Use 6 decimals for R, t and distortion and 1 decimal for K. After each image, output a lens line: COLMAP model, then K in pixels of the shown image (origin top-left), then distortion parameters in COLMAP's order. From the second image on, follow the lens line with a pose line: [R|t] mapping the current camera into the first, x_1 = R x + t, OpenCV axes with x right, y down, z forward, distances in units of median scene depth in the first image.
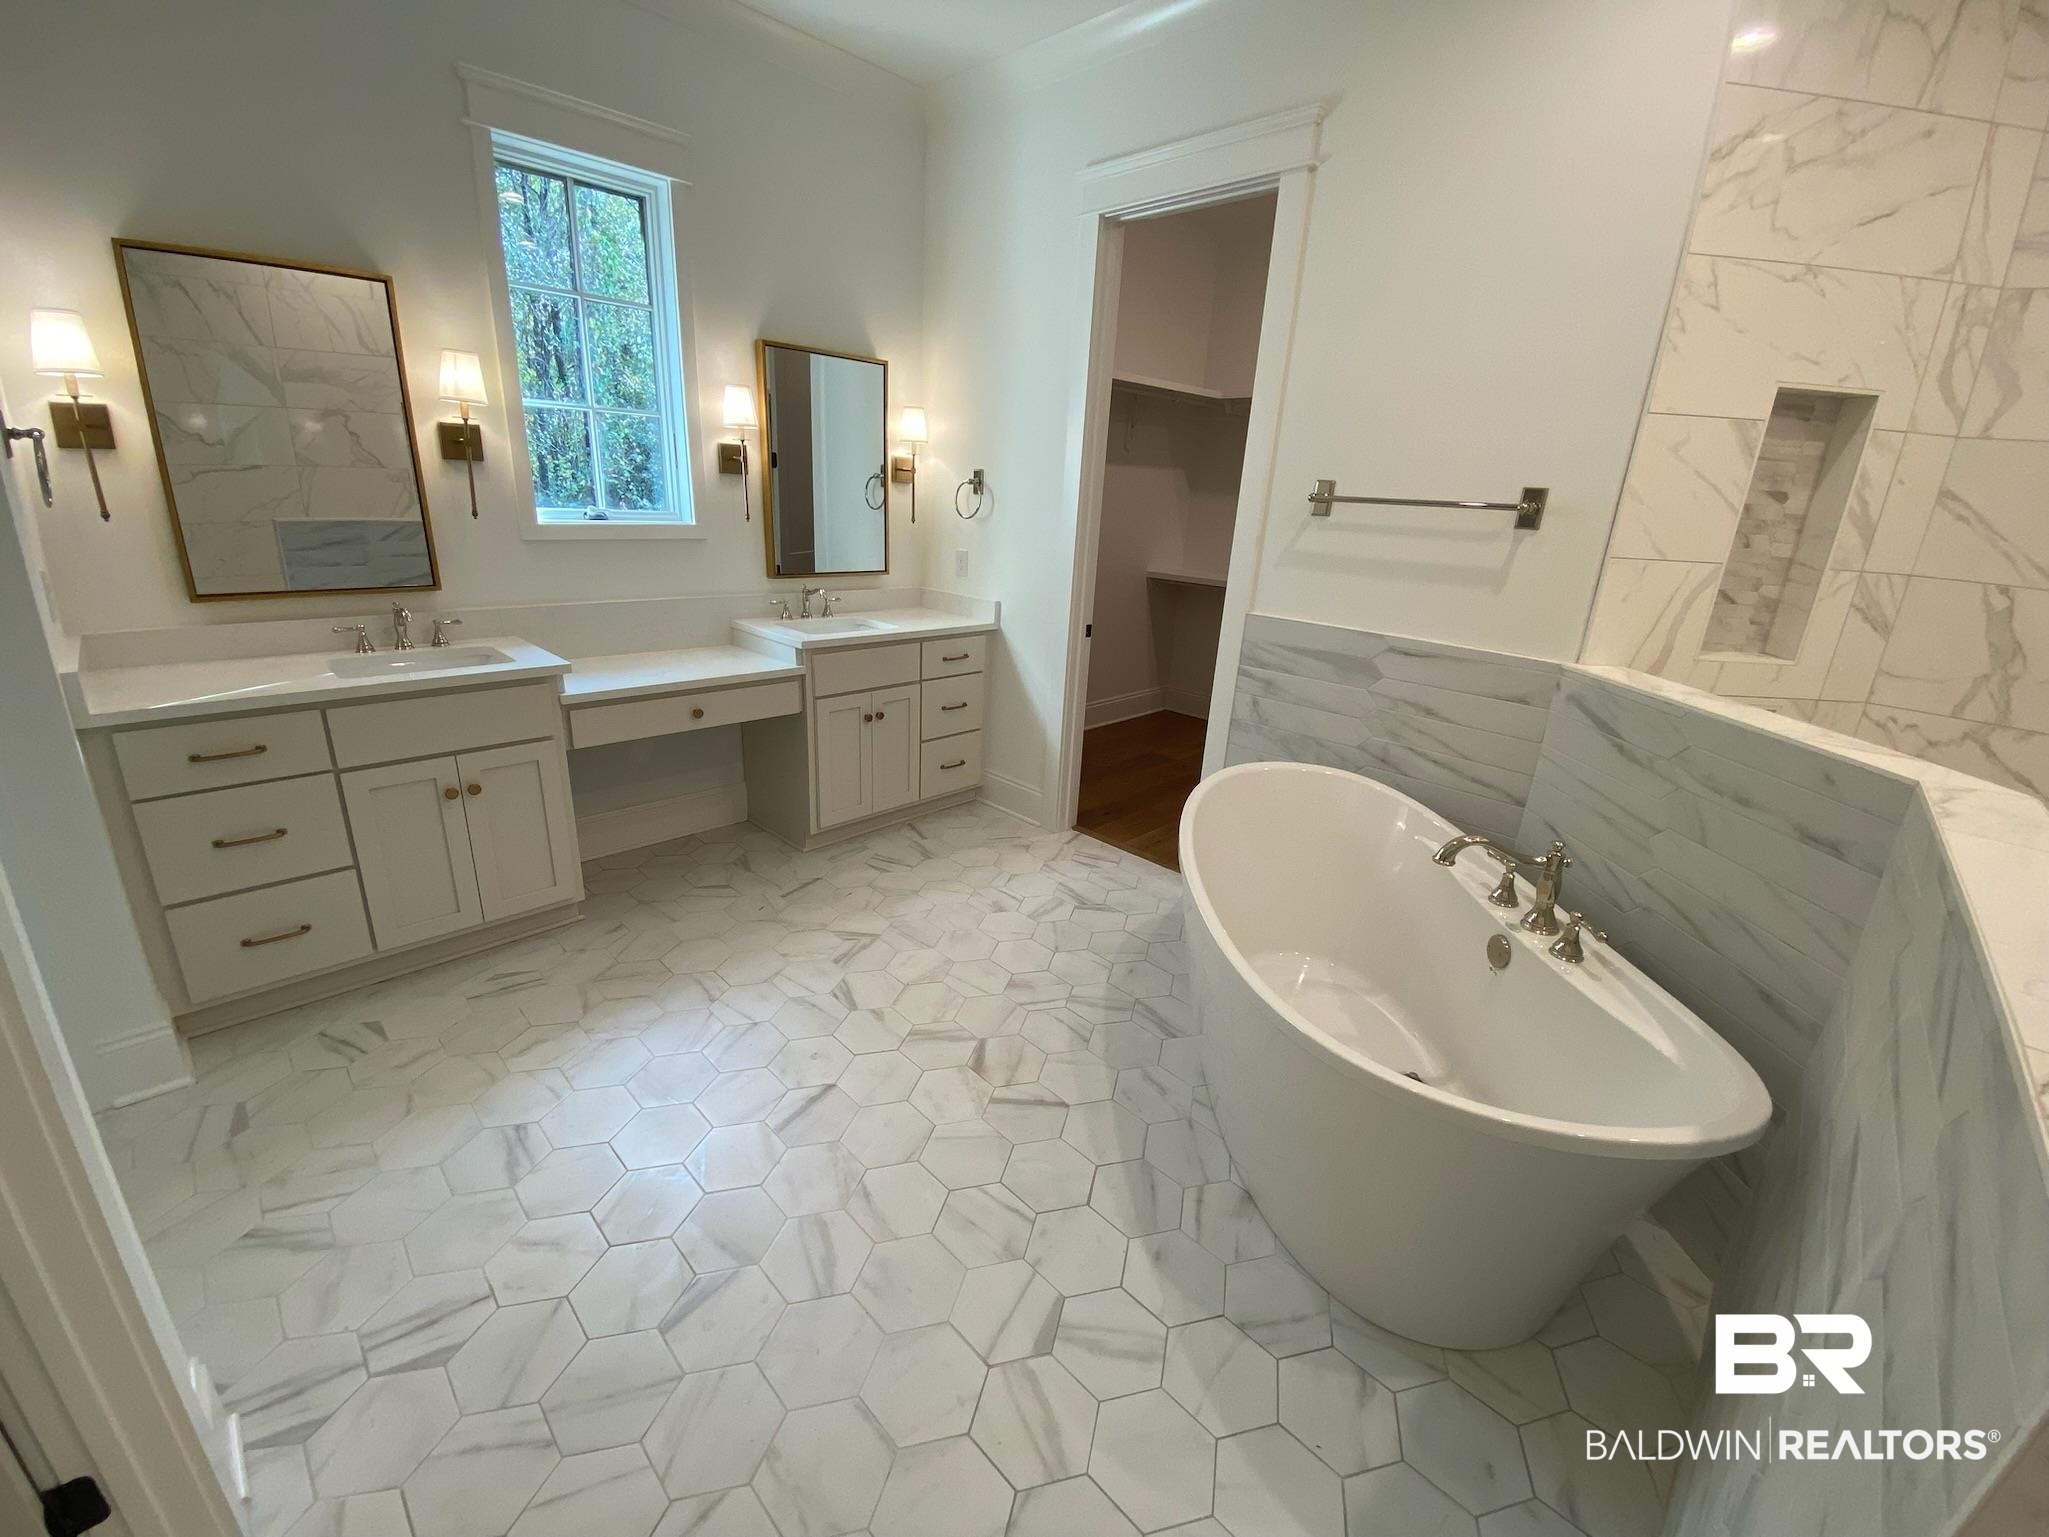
lens RADIAL K [[831.6, 0, 1016.1], [0, 831.6, 772.7], [0, 0, 1]] dist [-0.010119, -0.008021]
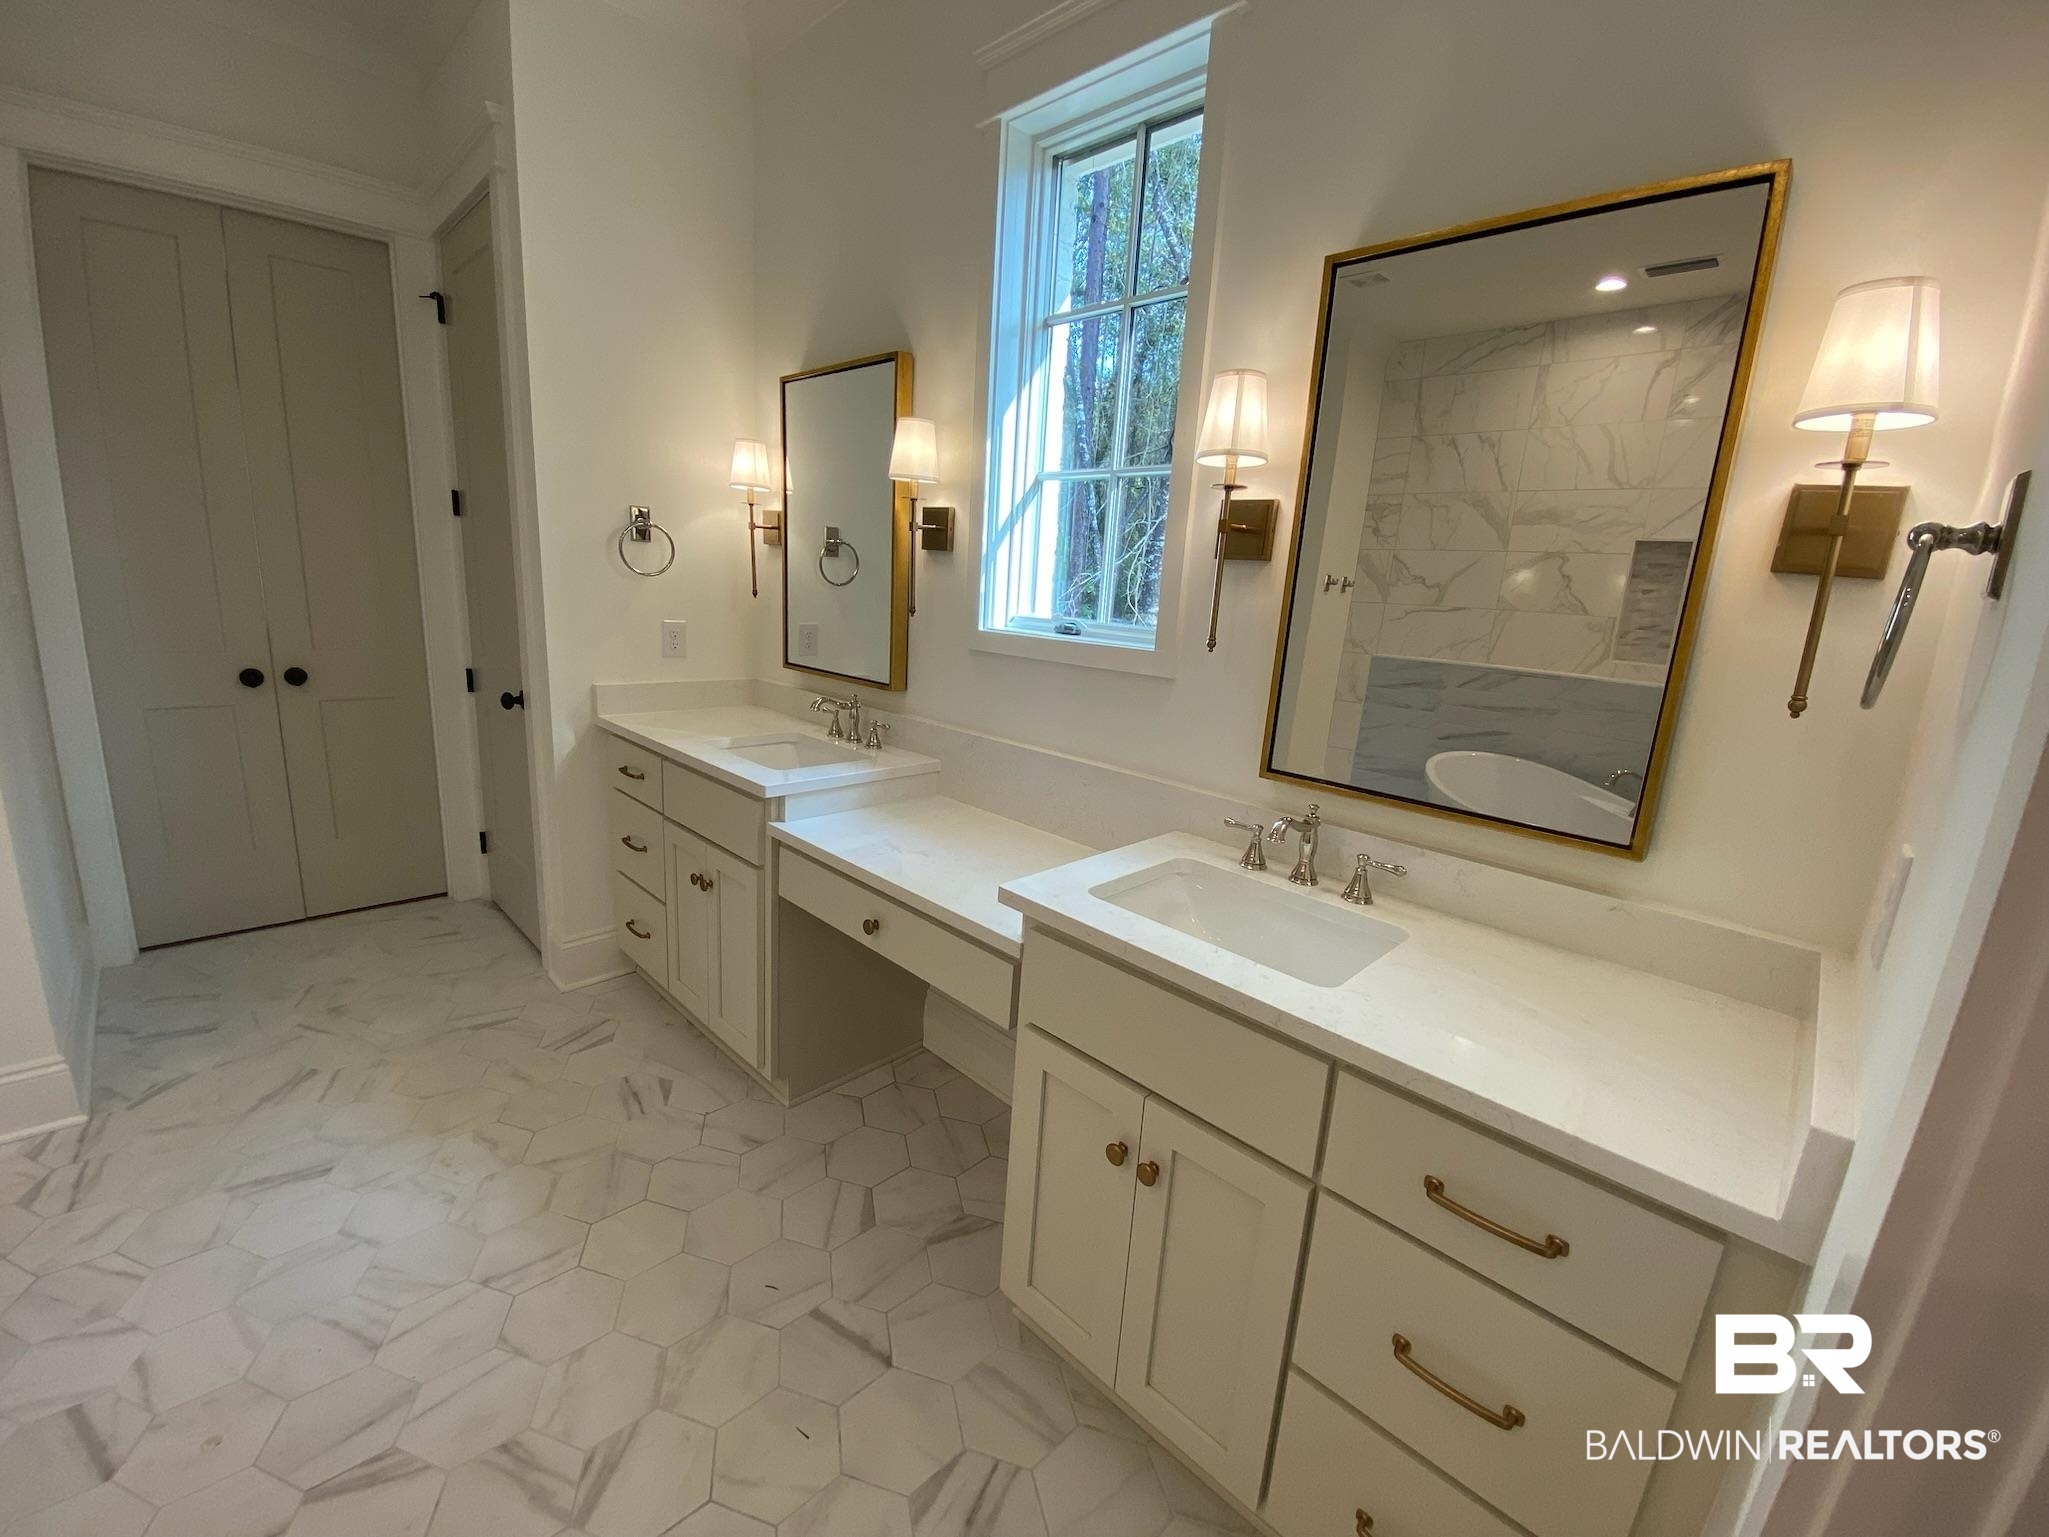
lens RADIAL K [[831.6, 0, 1026.9], [0, 831.6, 758.5], [0, 0, 1]] dist [-0.010119, -0.008021]
pose [[0.014084, 0.163944, -0.986369, 0.210077], [-0.380048, 0.913312, 0.146375, -0.353949], [0.924860, 0.372806, 0.075169, 1.142868]]
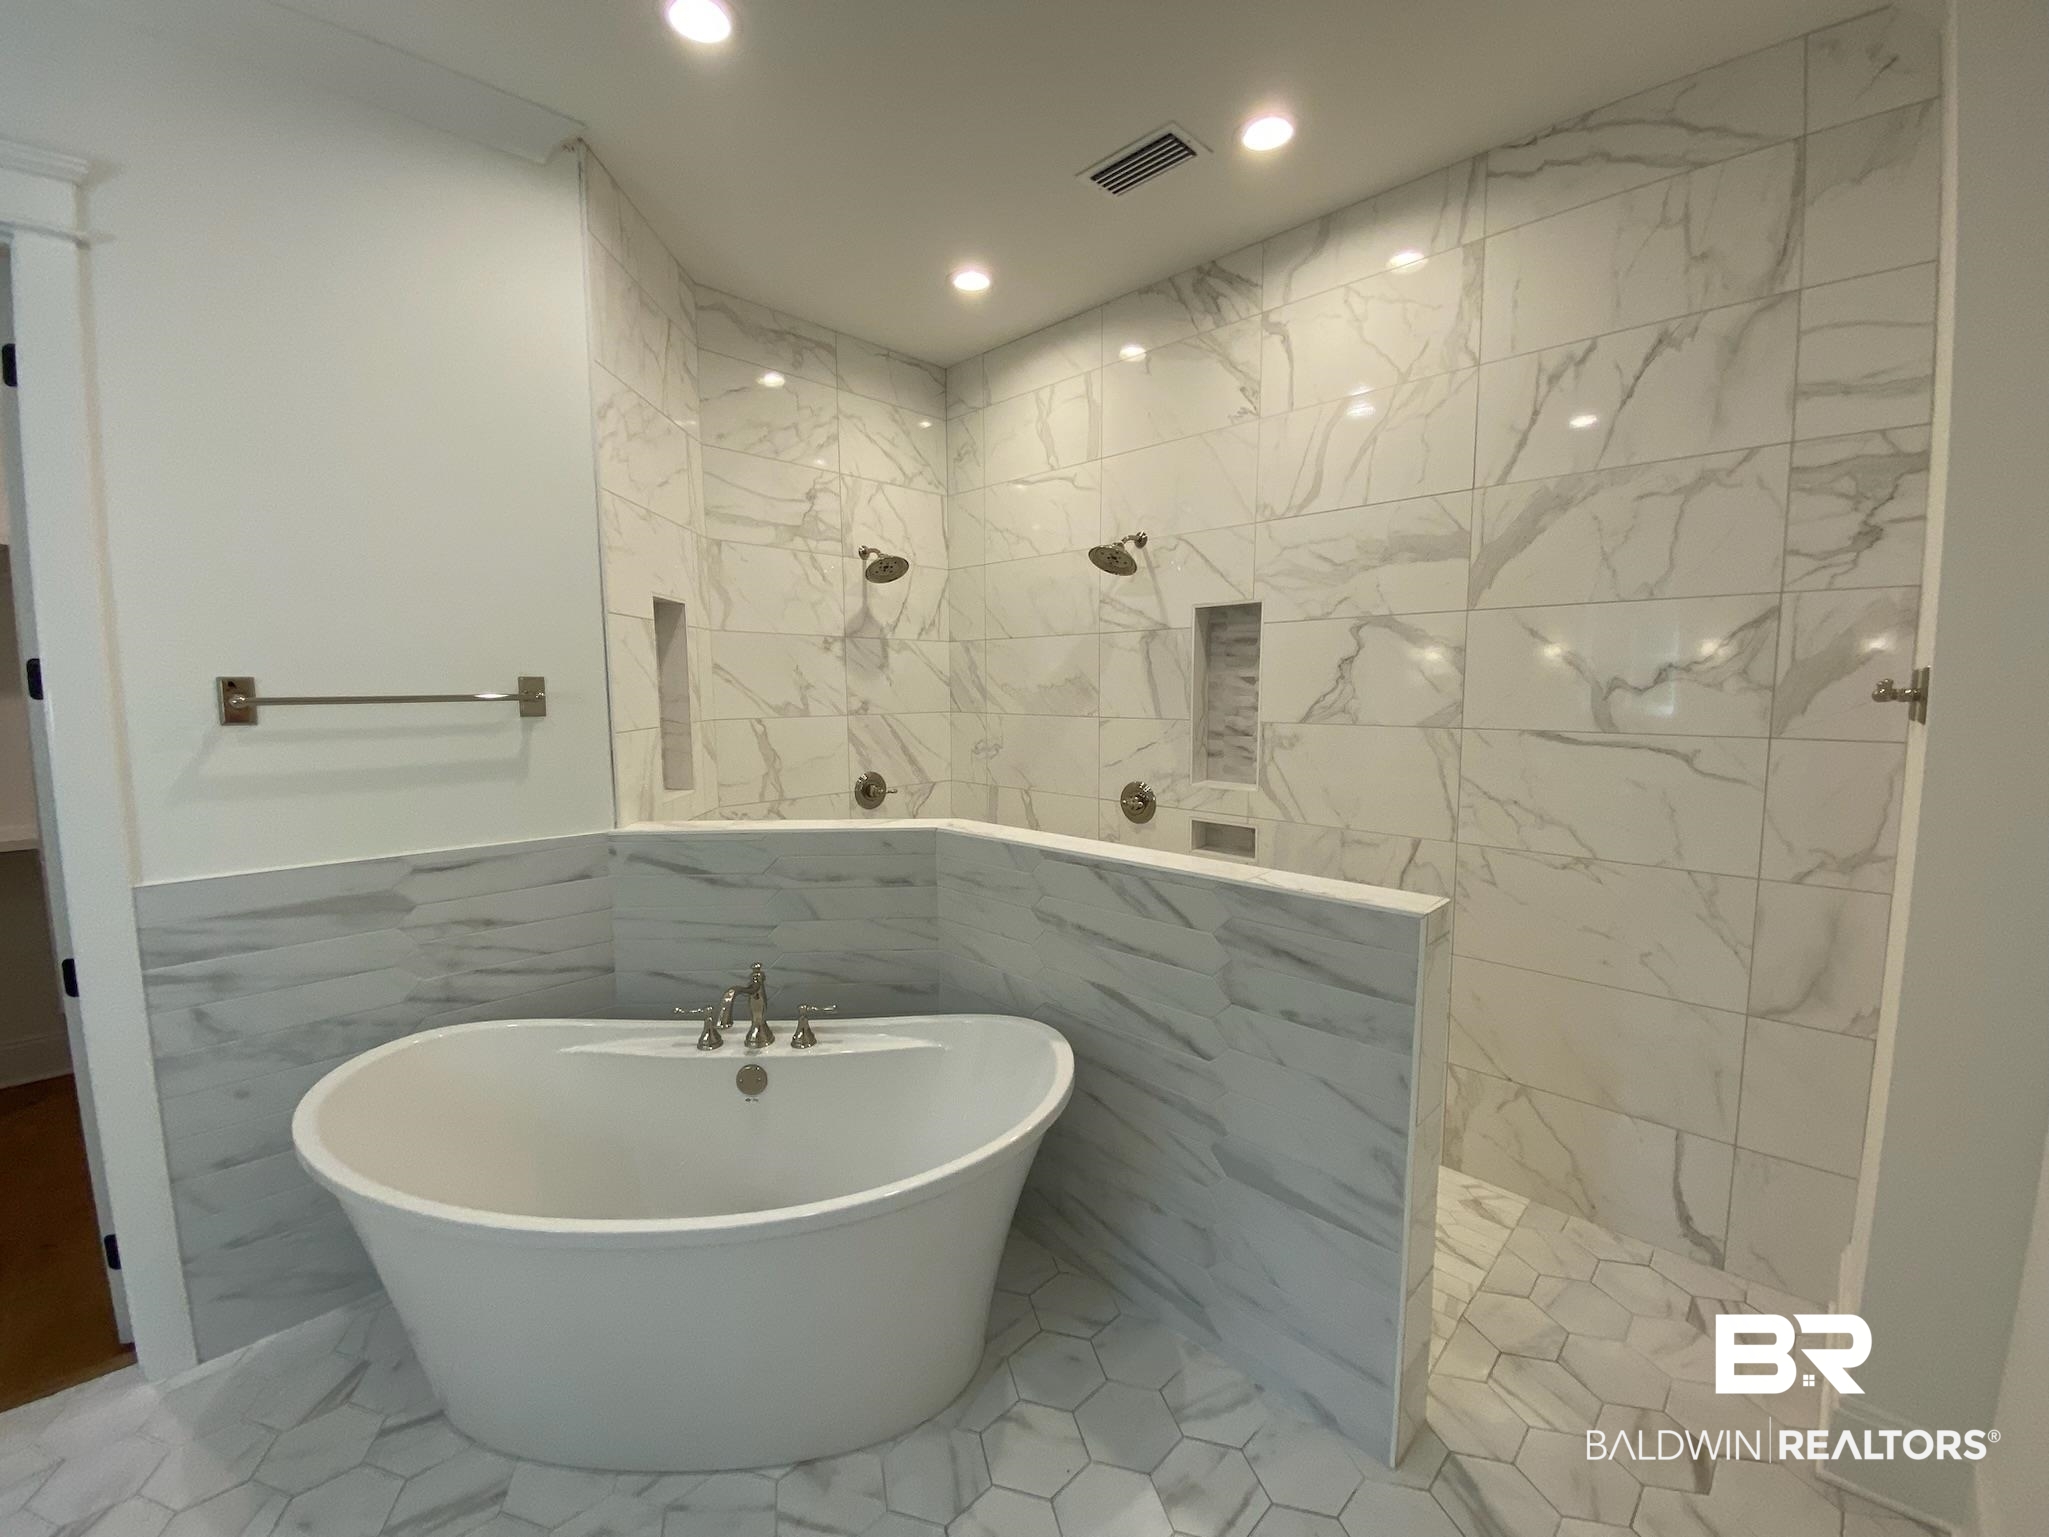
lens RADIAL K [[831.6, 0, 1020.5], [0, 831.6, 762.0], [0, 0, 1]] dist [-0.010119, -0.008021]
pose [[-0.017888, -0.140050, 0.989983, -0.344804], [0.332401, 0.932989, 0.137993, -0.160812], [-0.942969, 0.331539, 0.029863, 0.374509]]
